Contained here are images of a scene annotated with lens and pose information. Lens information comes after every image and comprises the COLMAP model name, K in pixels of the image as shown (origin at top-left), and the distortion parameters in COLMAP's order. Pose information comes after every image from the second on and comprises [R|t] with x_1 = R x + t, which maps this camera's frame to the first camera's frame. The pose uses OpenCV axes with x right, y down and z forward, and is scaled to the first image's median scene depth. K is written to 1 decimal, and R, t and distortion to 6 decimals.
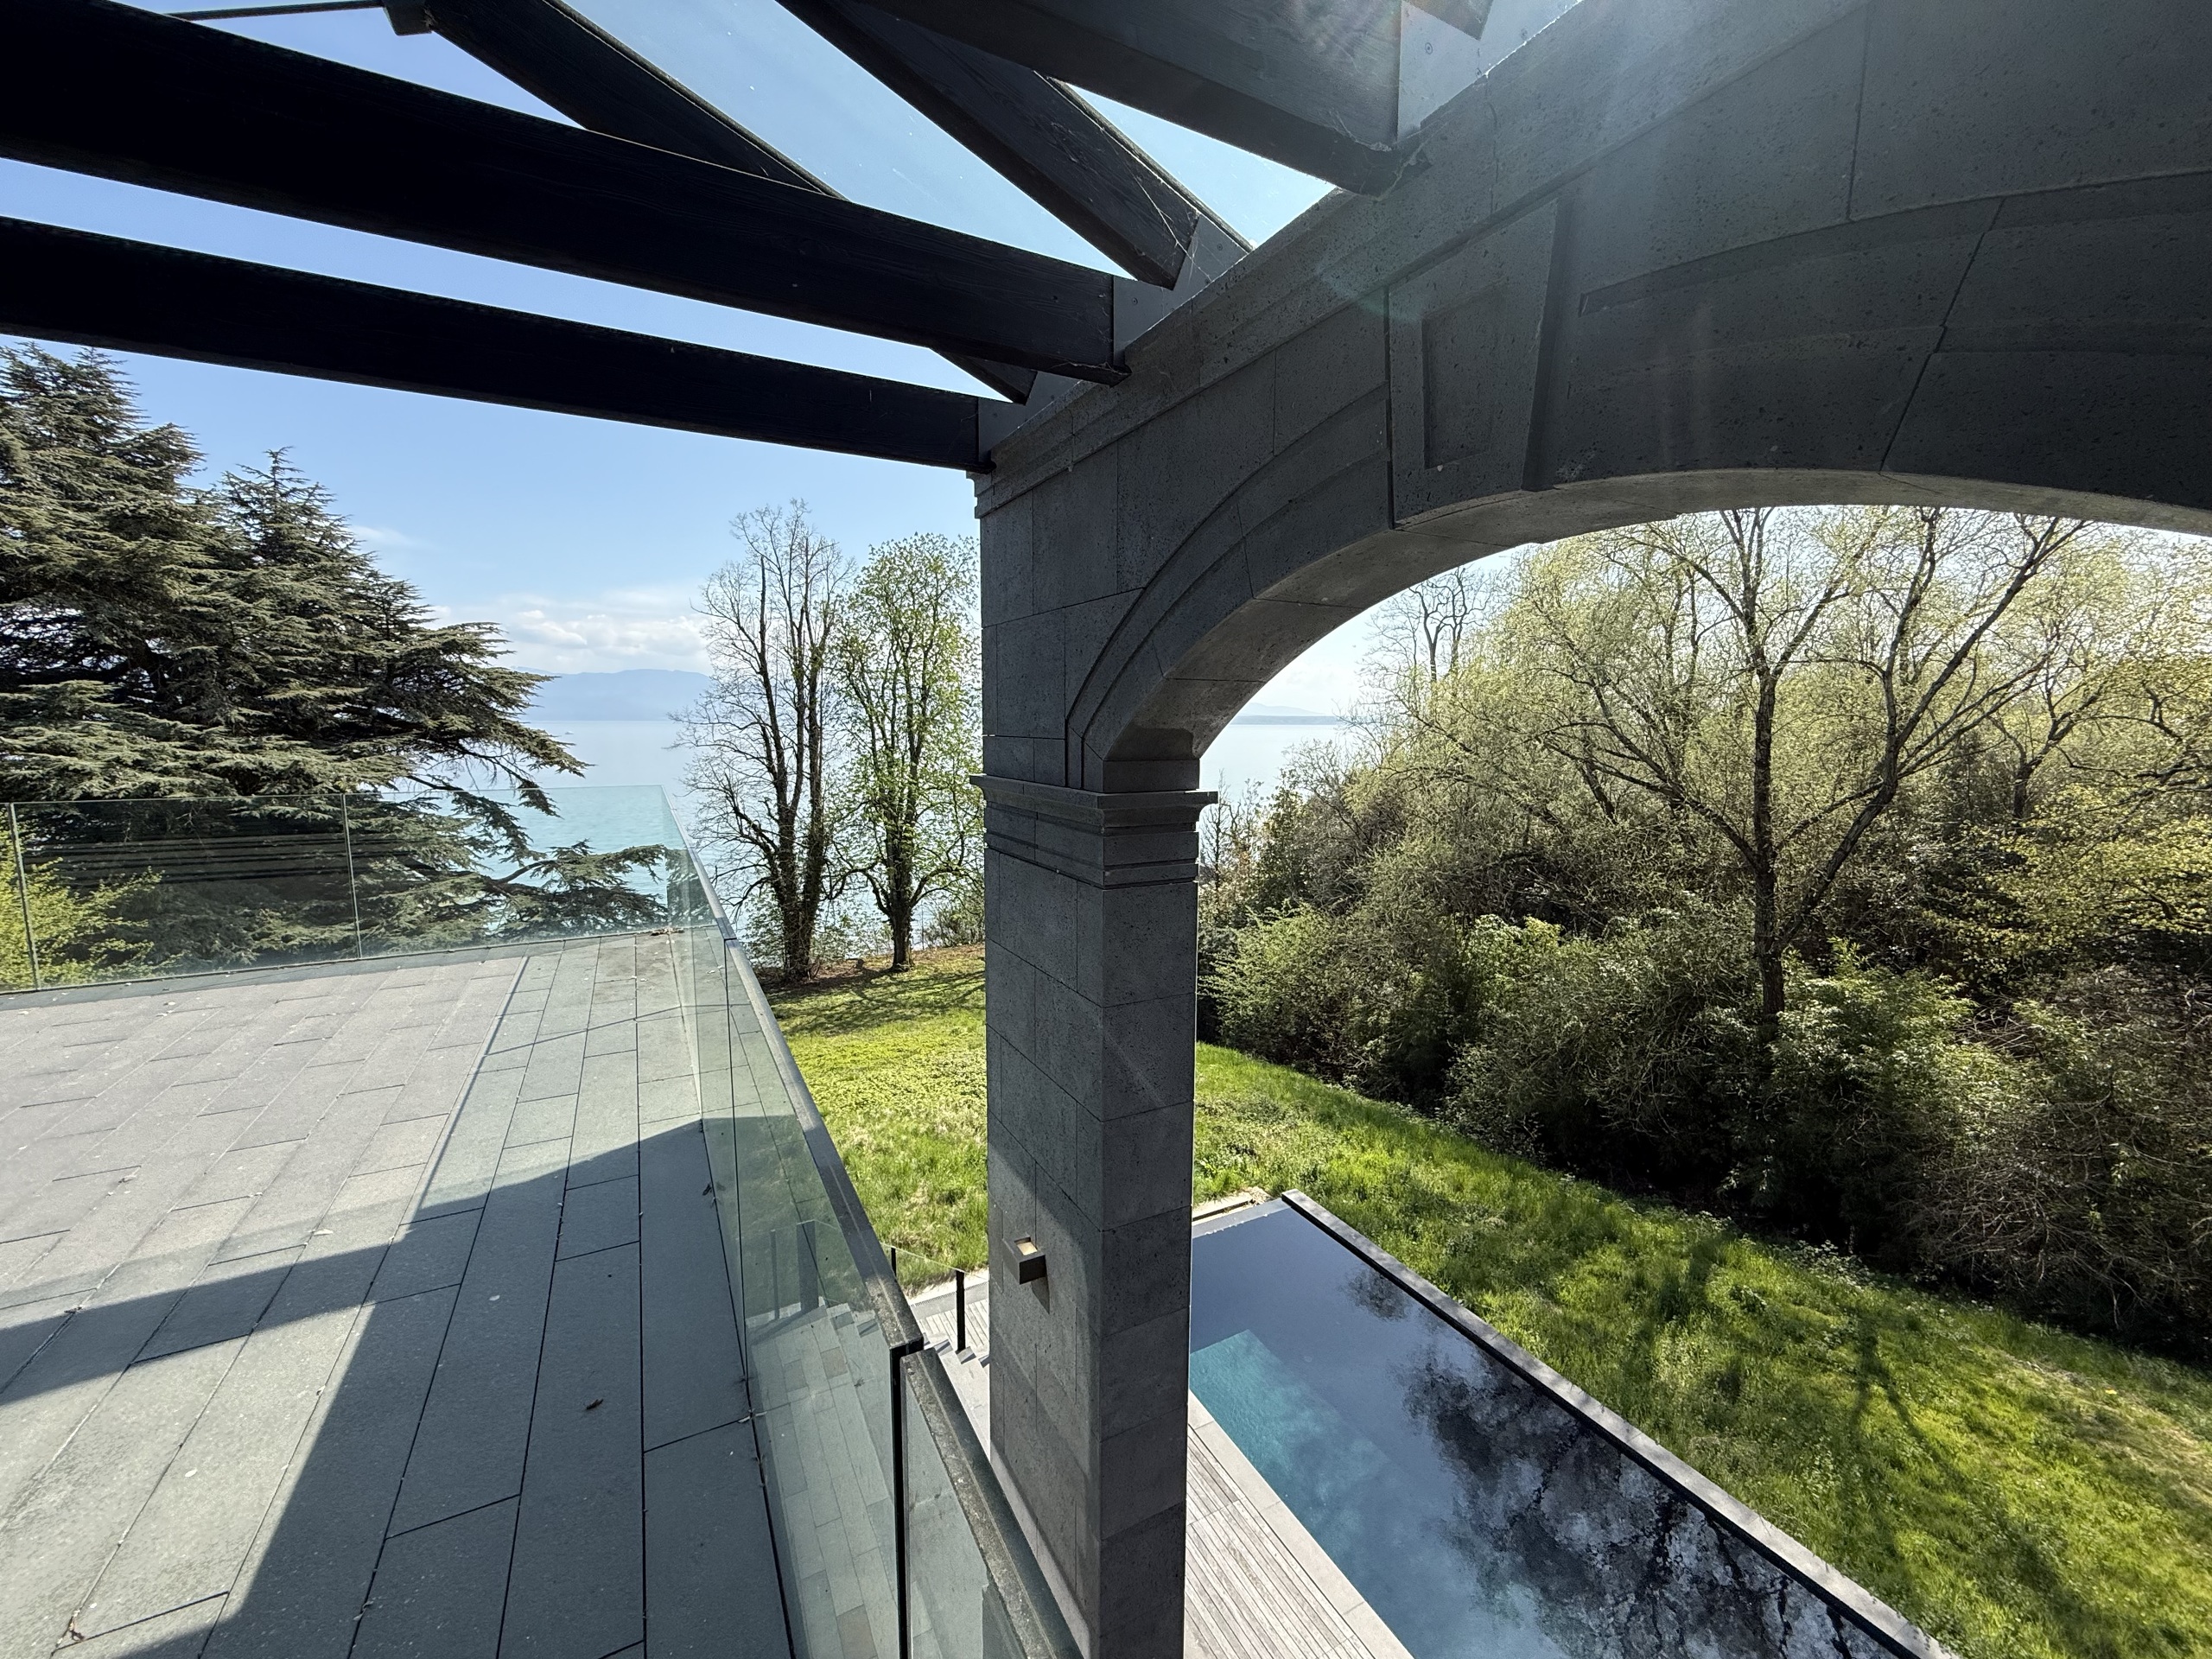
lens RADIAL K [[882.2, 0, 1119.2], [0, 882.2, 833.9], [0, 0, 1]] dist [-0.000947, -0.000084]
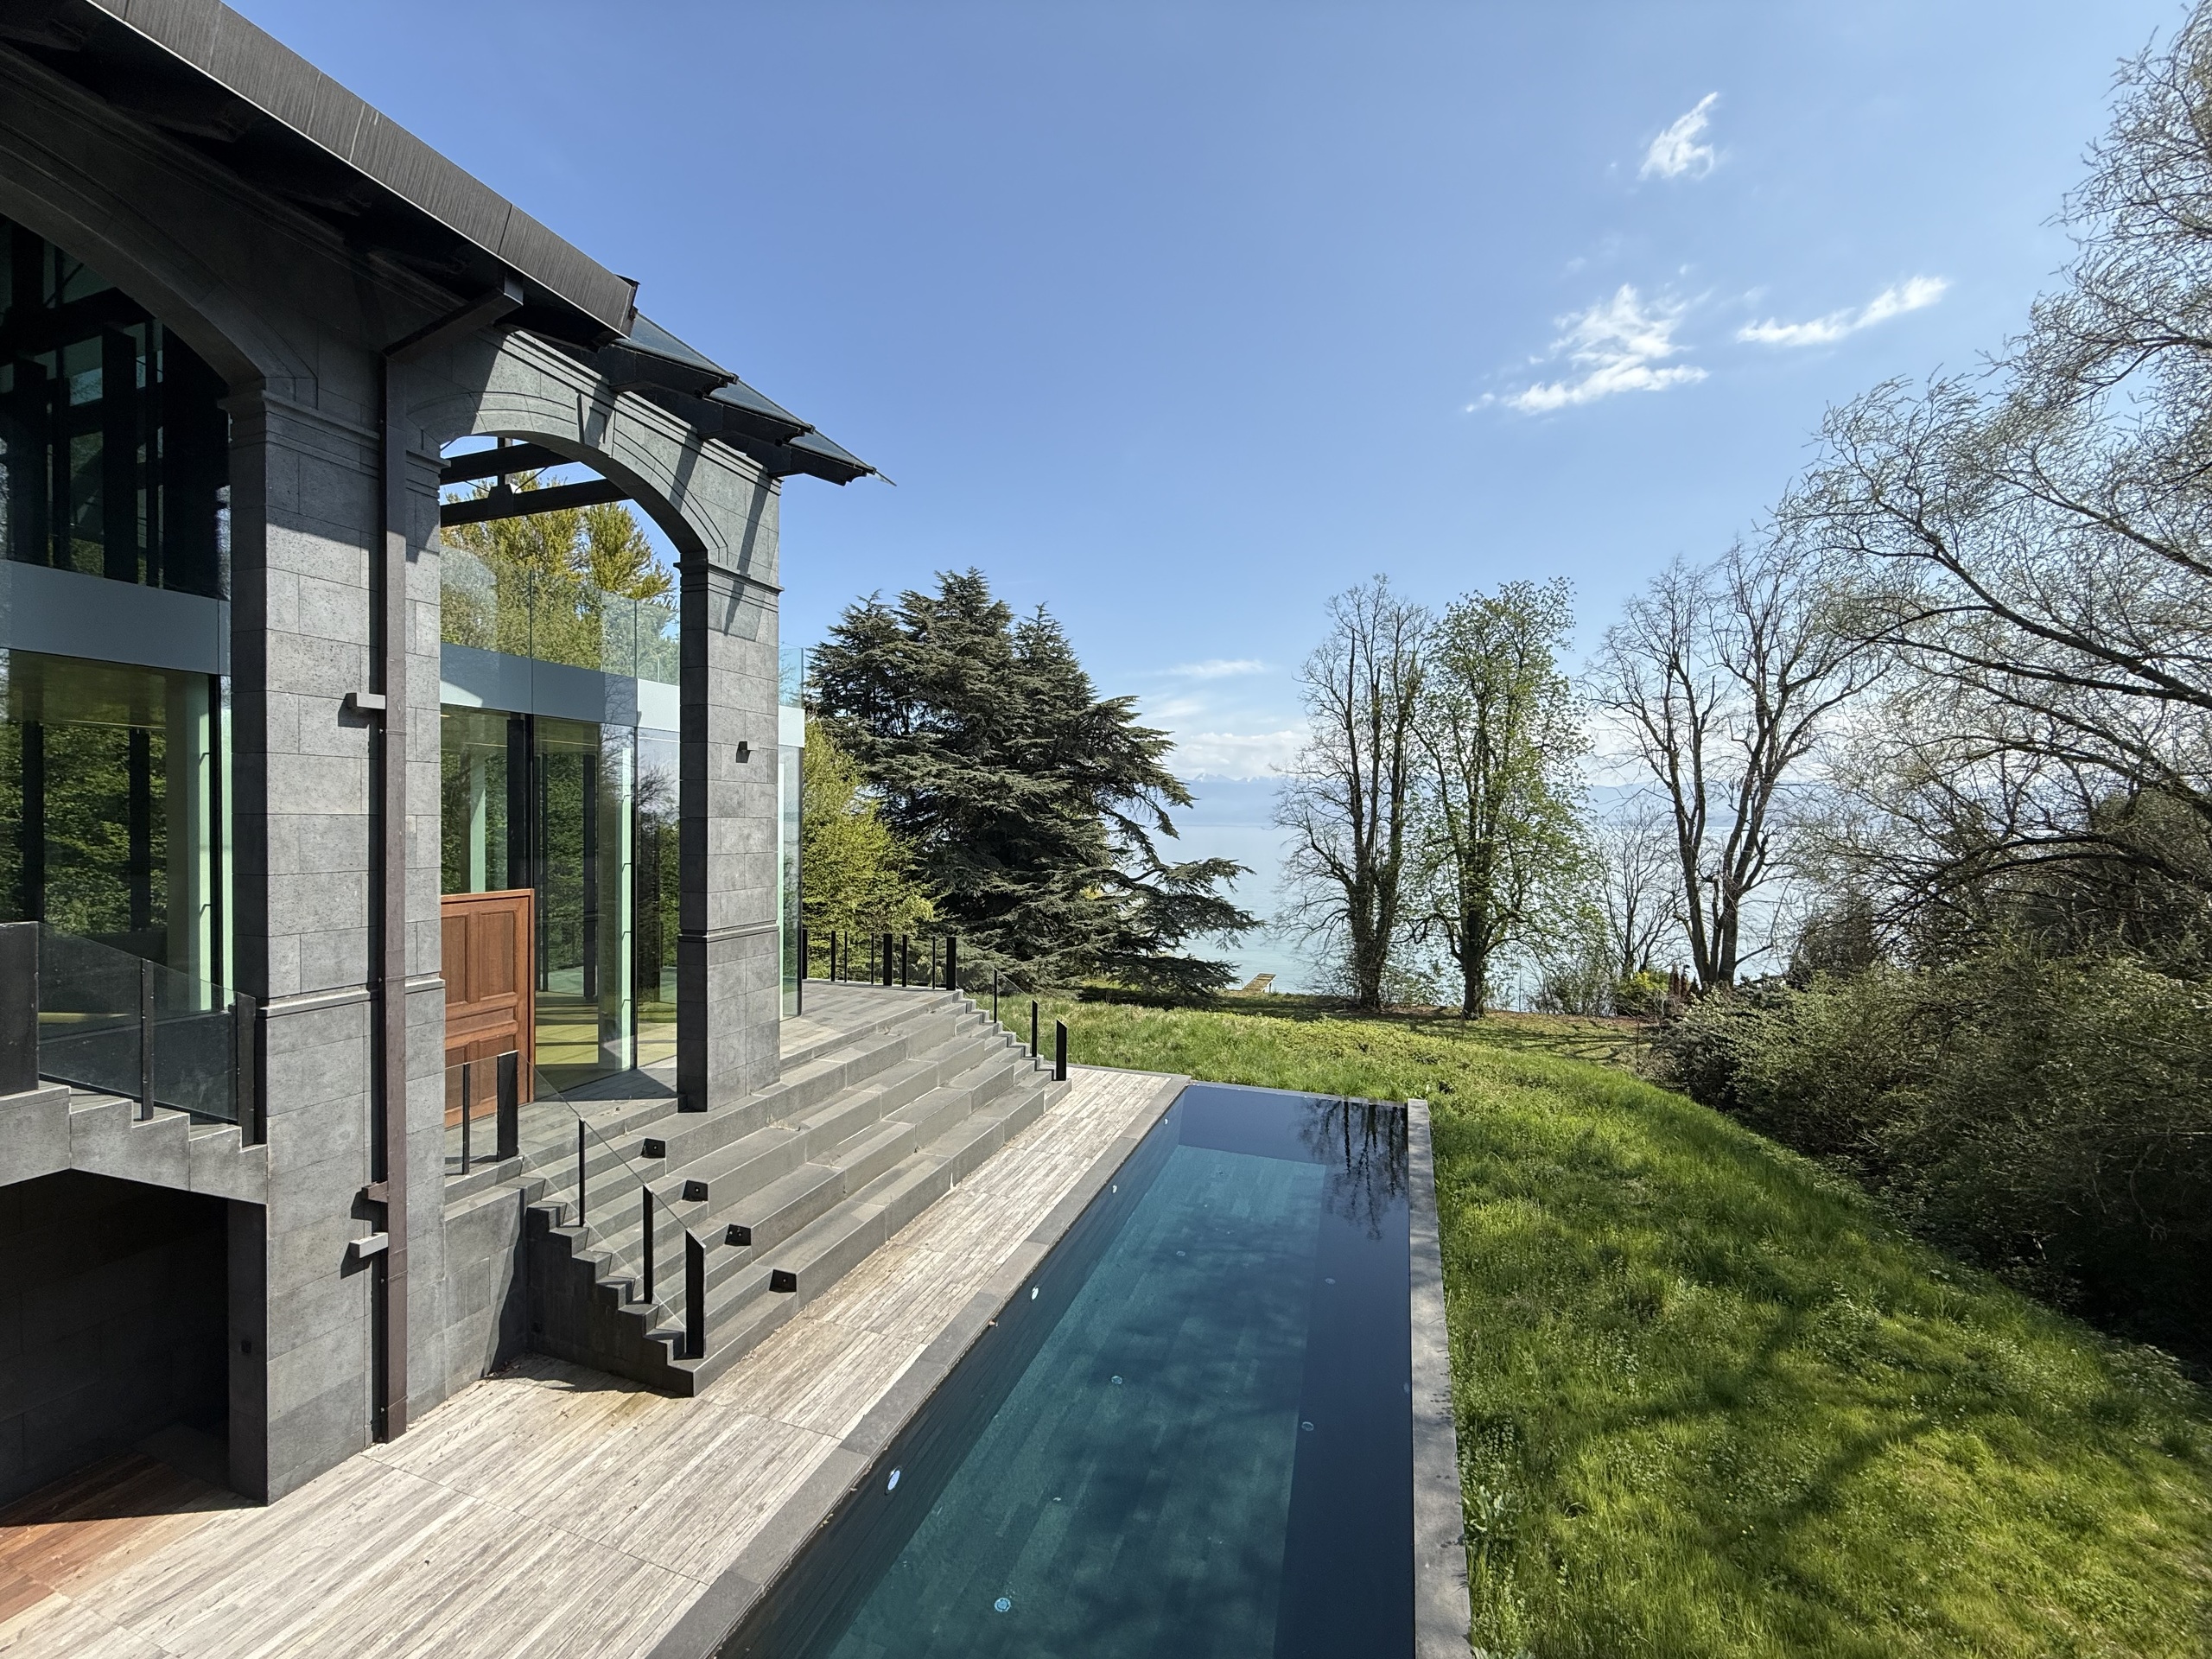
lens RADIAL K [[882.2, 0, 1106.7], [0, 882.2, 829.3], [0, 0, 1]] dist [-0.000947, -0.000084]
pose [[0.673948, -0.002633, -0.738774, 0.281247], [-0.090843, 0.992109, -0.086408, 0.092117], [0.733172, 0.125347, 0.668391, 0.024561]]
